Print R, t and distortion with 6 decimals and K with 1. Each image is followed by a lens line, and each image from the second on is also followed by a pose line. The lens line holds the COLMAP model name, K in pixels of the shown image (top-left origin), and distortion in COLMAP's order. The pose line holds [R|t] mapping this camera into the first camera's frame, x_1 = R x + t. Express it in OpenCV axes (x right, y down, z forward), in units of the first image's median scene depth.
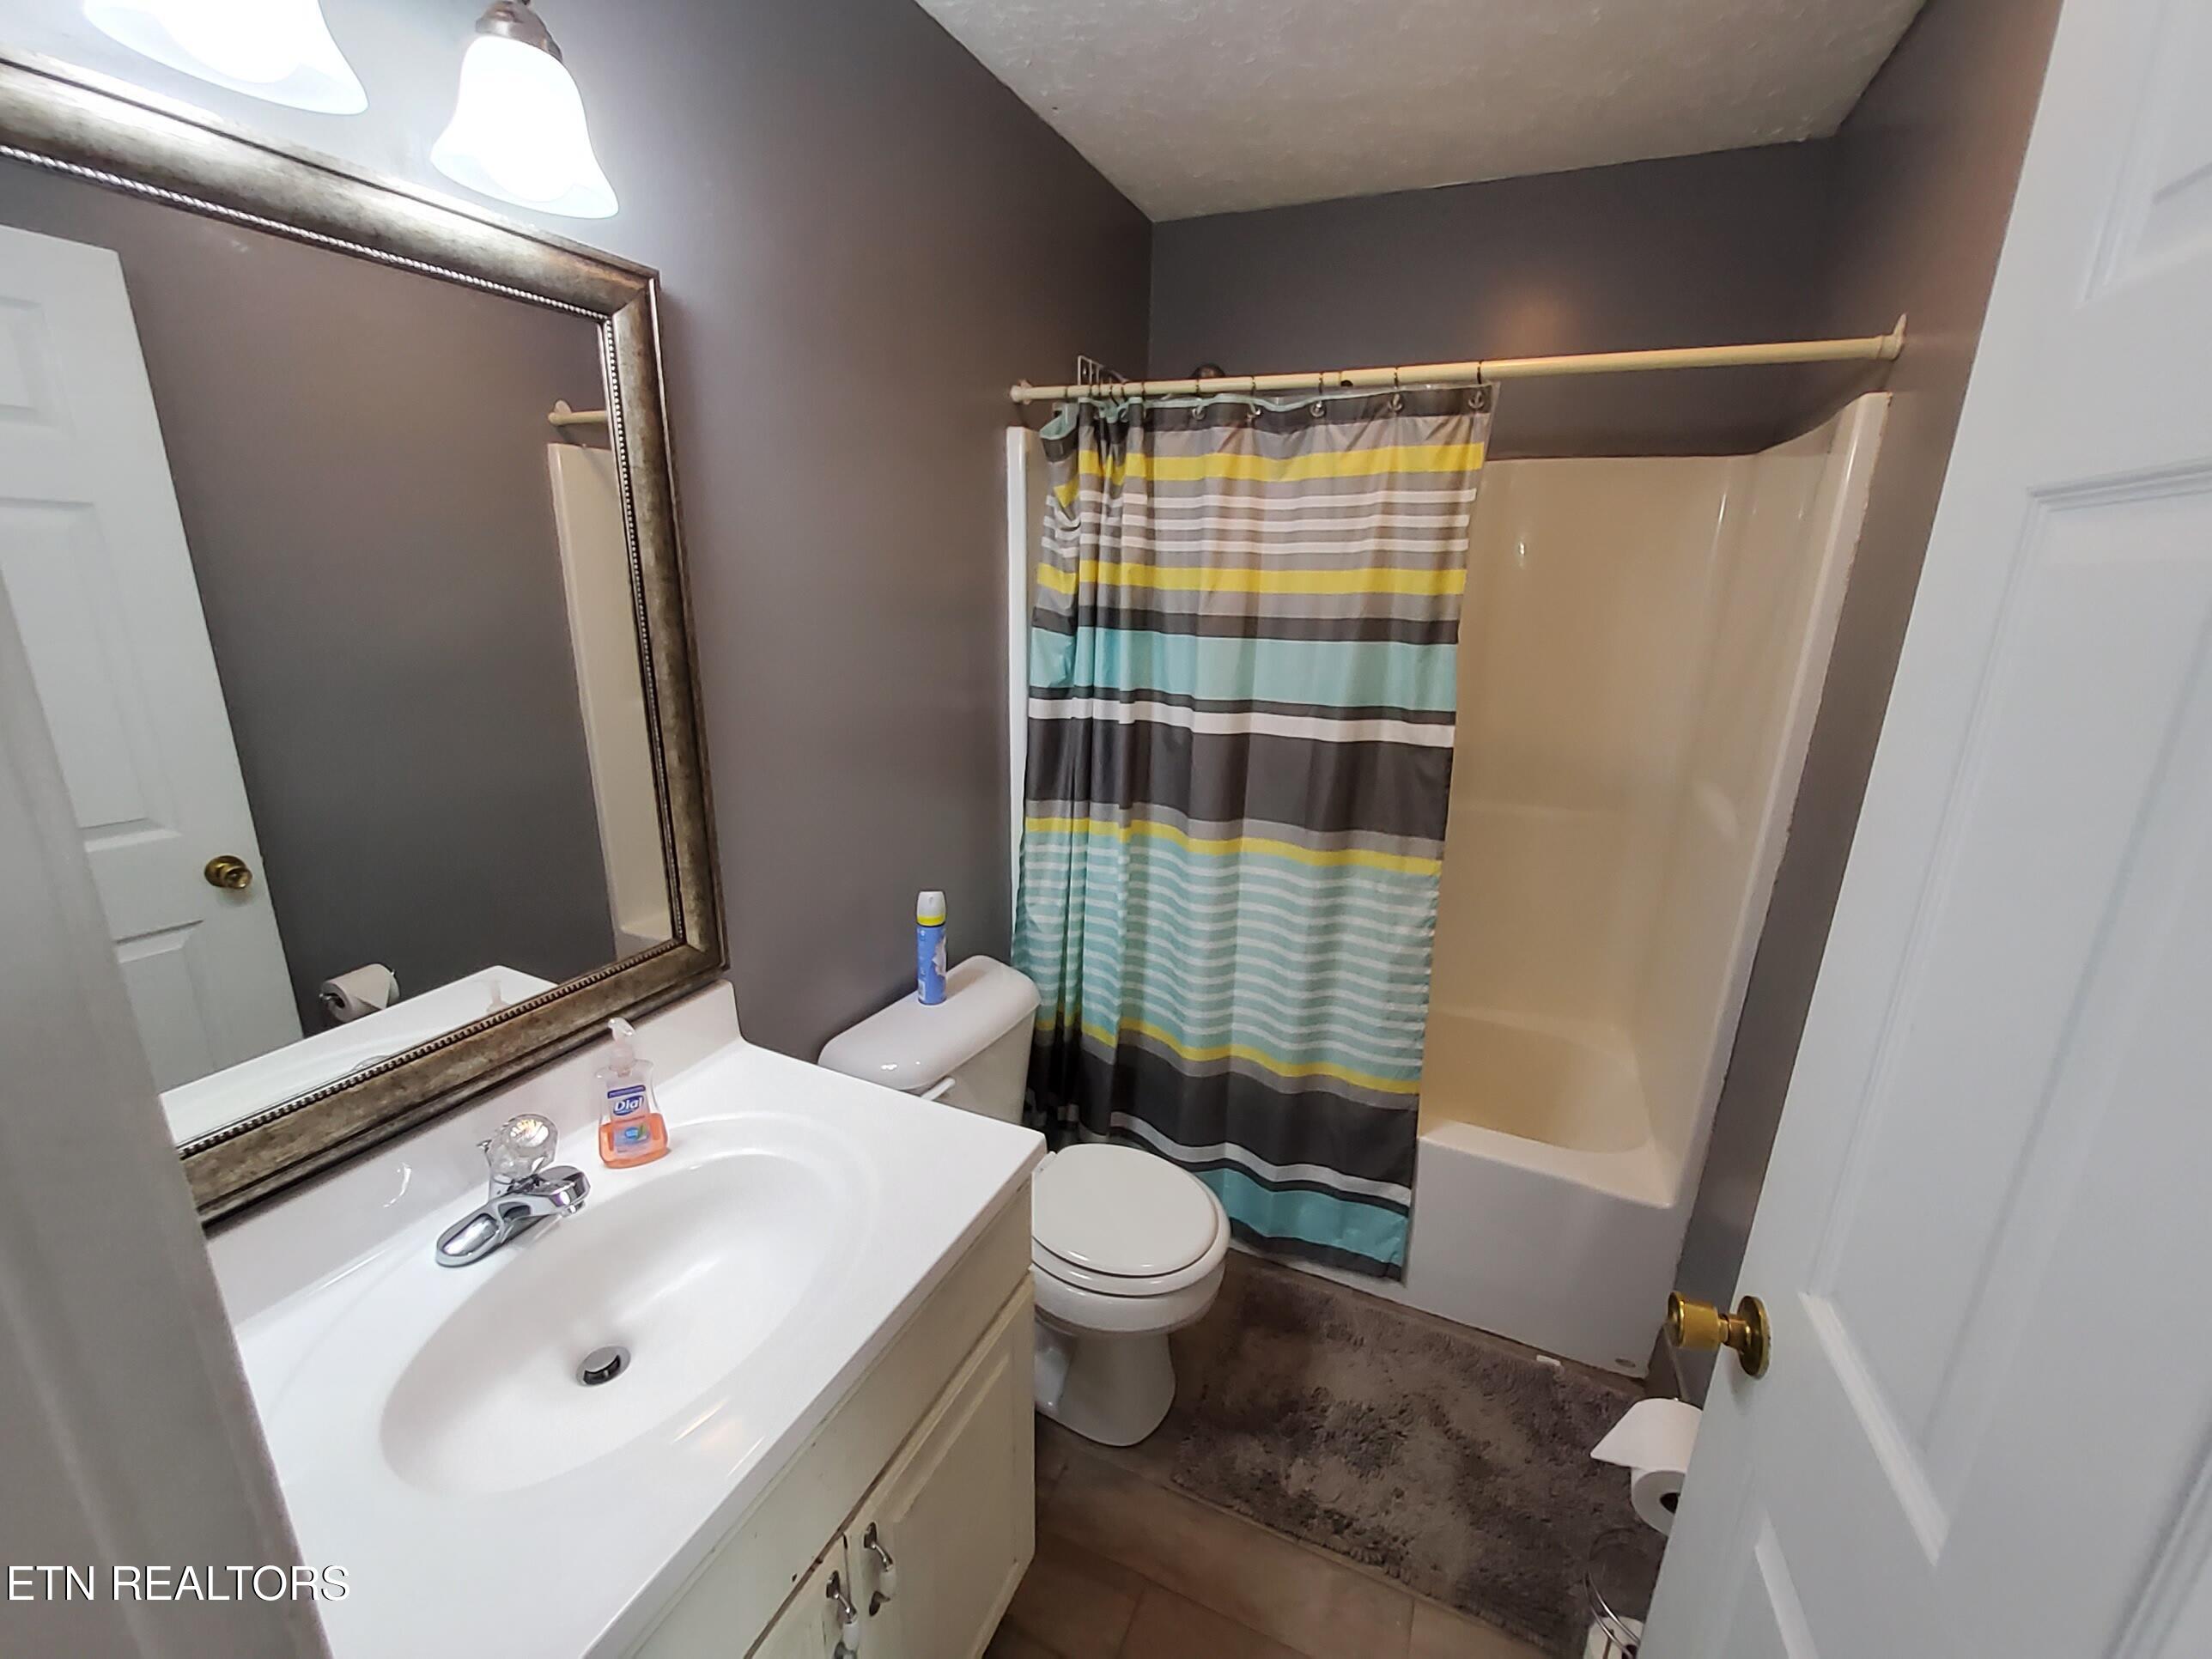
lens RADIAL K [[891.4, 0, 1106.8], [0, 891.4, 826.7], [0, 0, 1]] dist [0.003732, -0.006725]
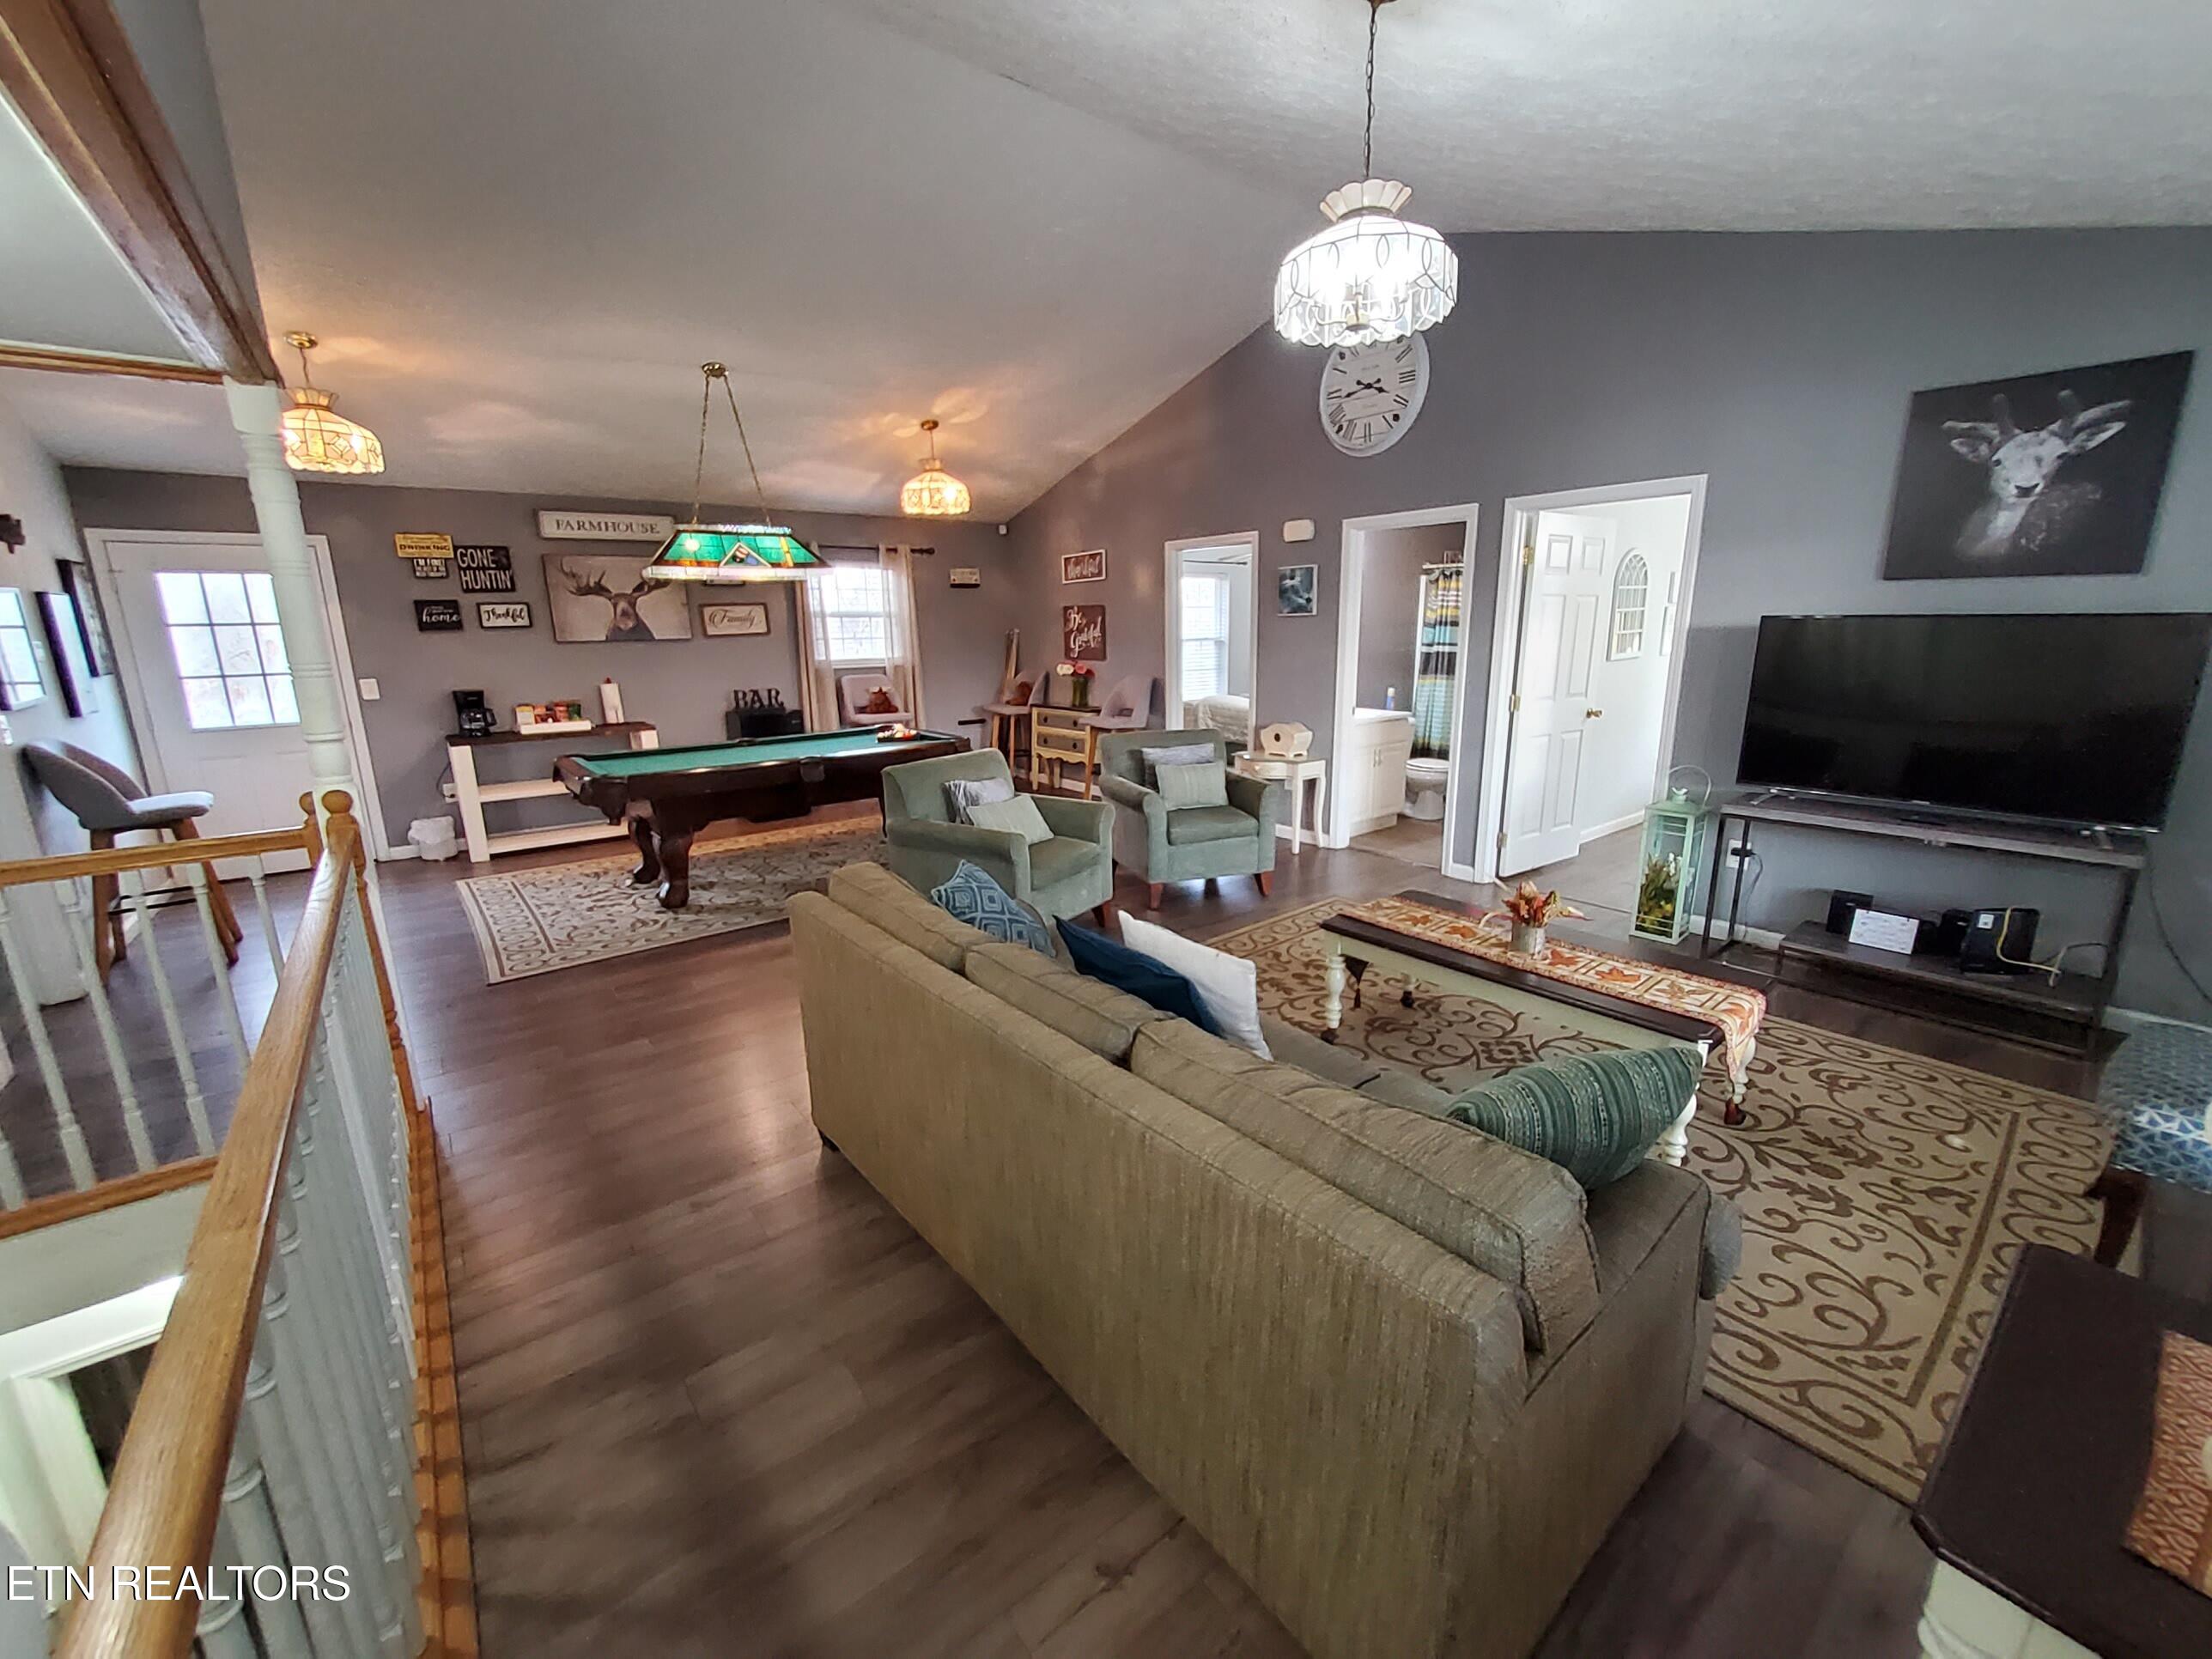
lens RADIAL K [[891.4, 0, 1114.1], [0, 891.4, 834.1], [0, 0, 1]] dist [0.003732, -0.006725]
pose [[0.888420, 0.070704, -0.453553, 0.531607], [-0.092254, 0.995408, -0.025535, 0.876403], [0.449665, 0.064528, 0.890863, -2.929591]]
